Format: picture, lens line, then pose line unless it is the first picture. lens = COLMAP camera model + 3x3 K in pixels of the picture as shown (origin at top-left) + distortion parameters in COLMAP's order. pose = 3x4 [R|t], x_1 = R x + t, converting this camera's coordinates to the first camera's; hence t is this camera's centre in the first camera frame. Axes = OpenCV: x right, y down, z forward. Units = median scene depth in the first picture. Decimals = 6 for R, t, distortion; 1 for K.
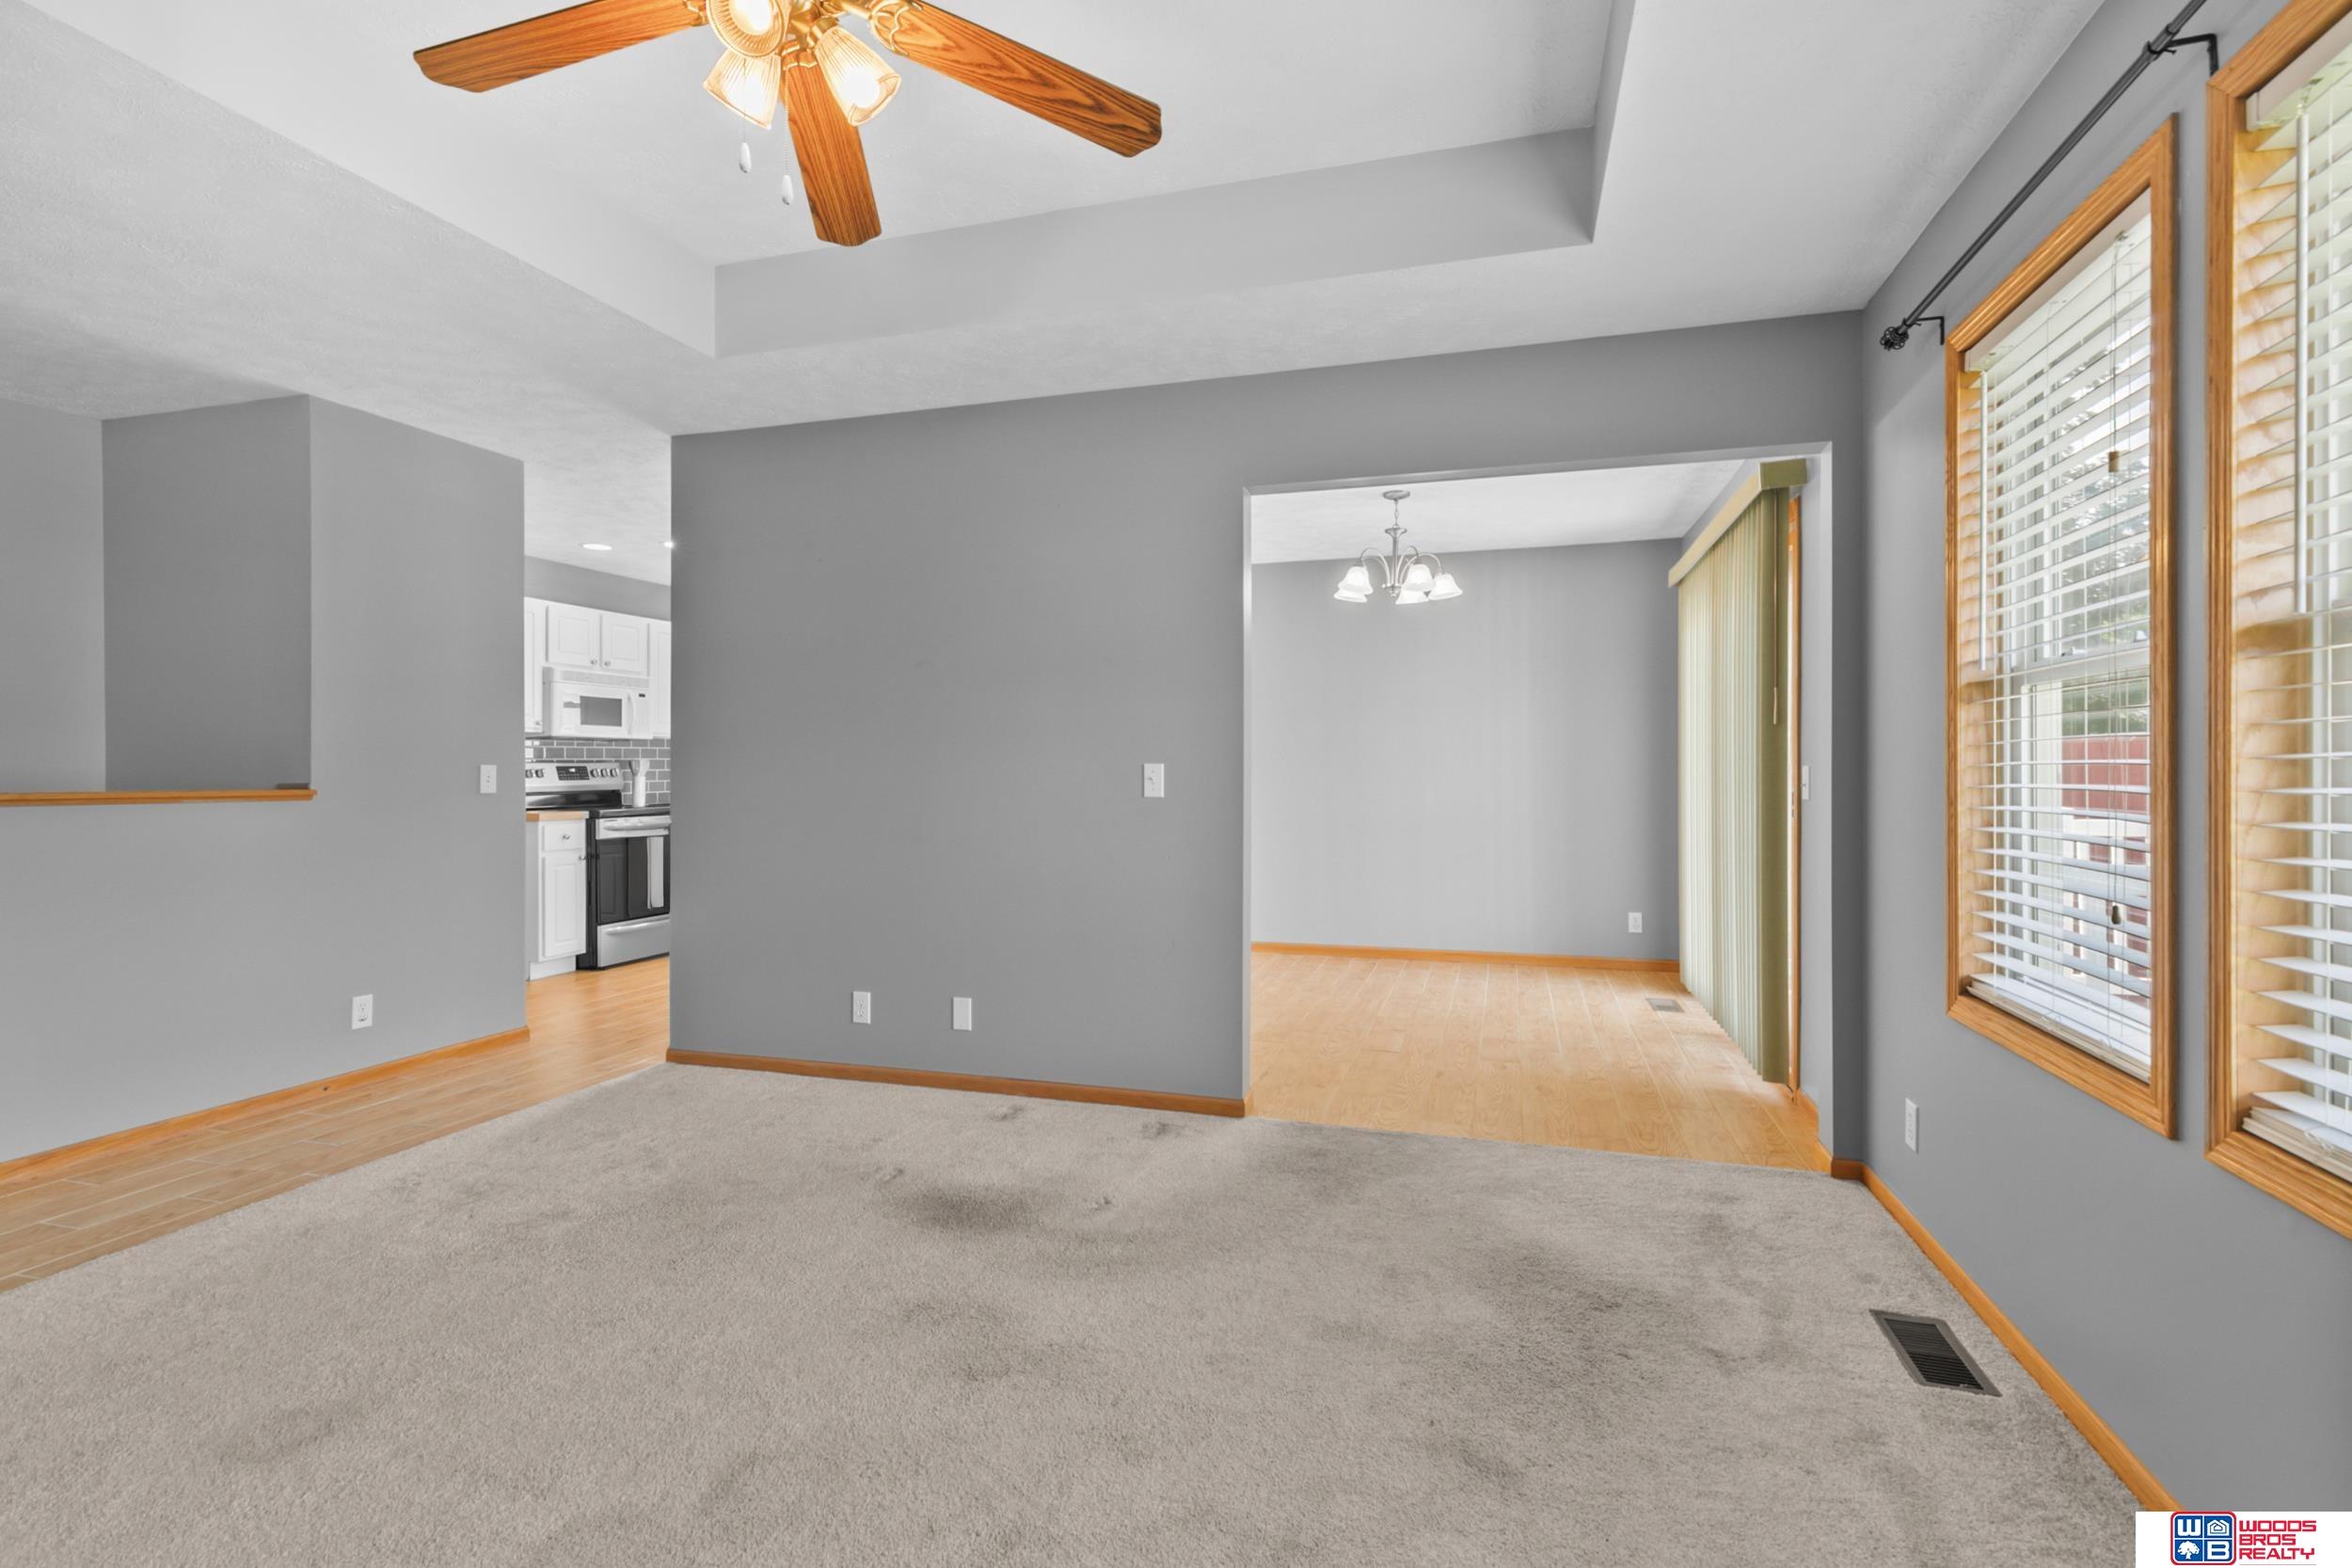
lens RADIAL K [[1068.7, 0, 1164.2], [0, 1068.7, 751.6], [0, 0, 1]] dist [0.015149, -0.000981]
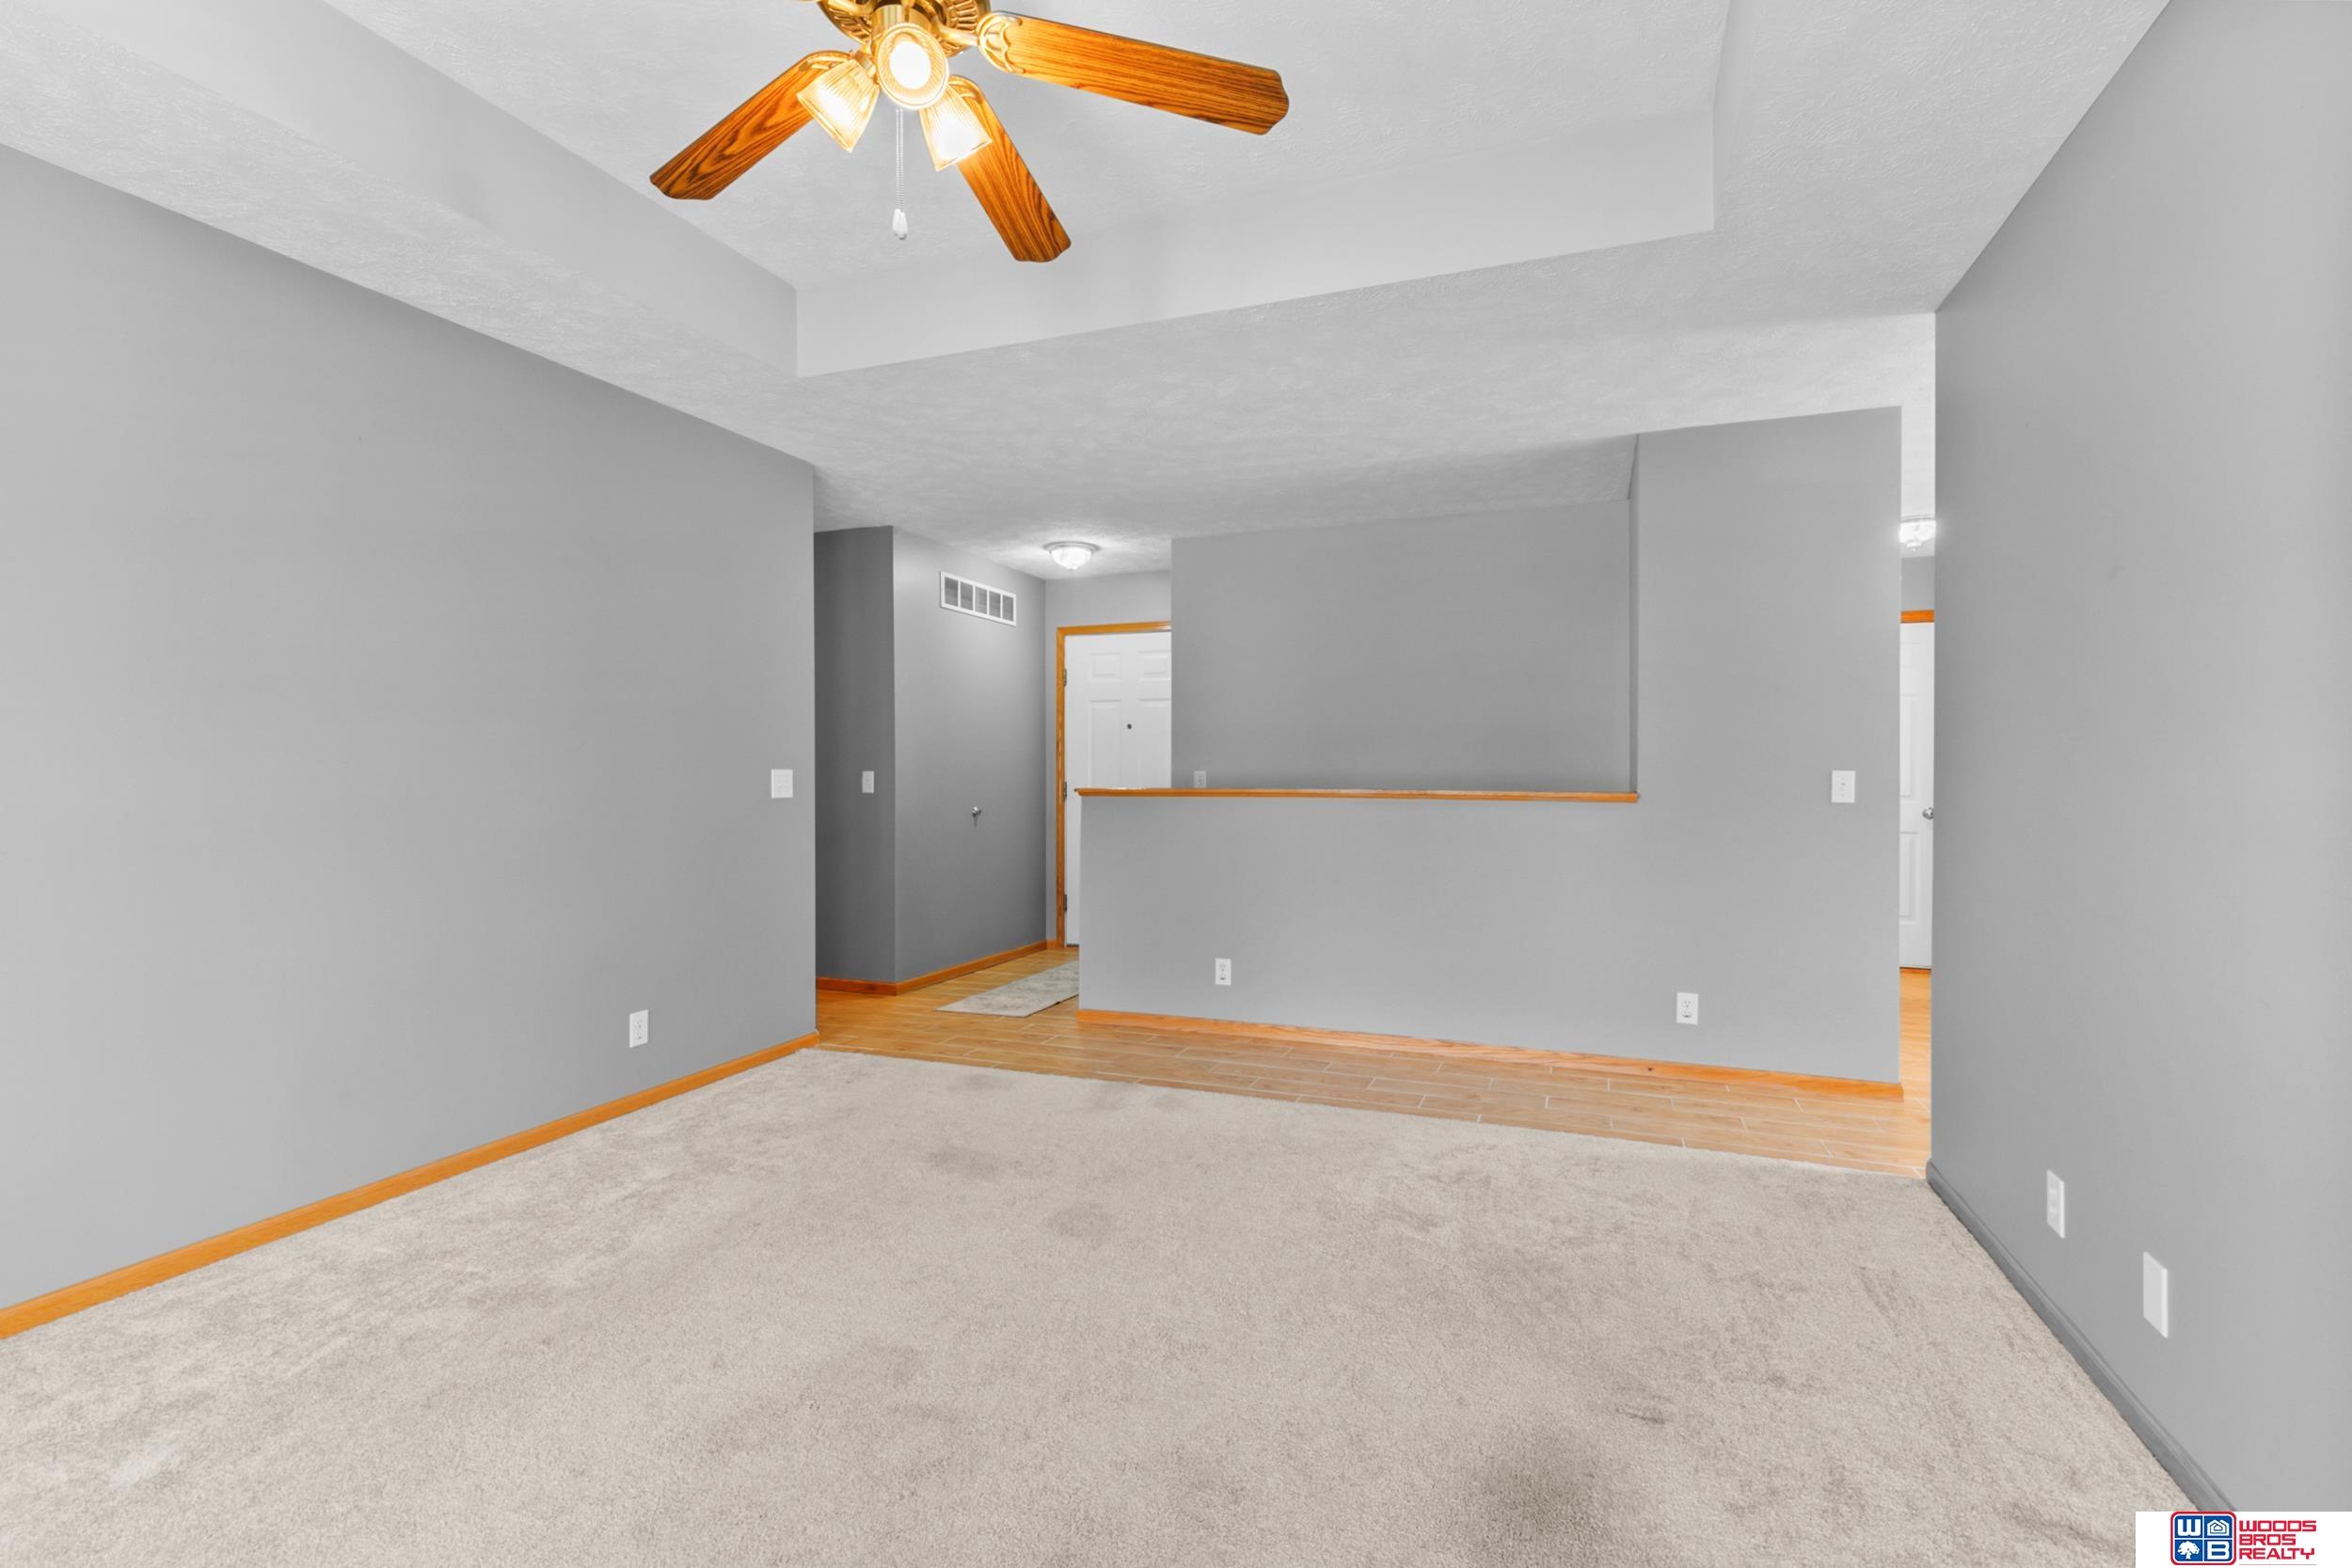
lens RADIAL K [[1068.7, 0, 1196.2], [0, 1068.7, 783.4], [0, 0, 1]] dist [0.015149, -0.000981]
pose [[-0.034598, 0.018506, -0.999230, 0.365995], [0.010726, 0.999778, 0.018145, 0.001679], [0.999344, -0.010090, -0.034789, 0.693606]]
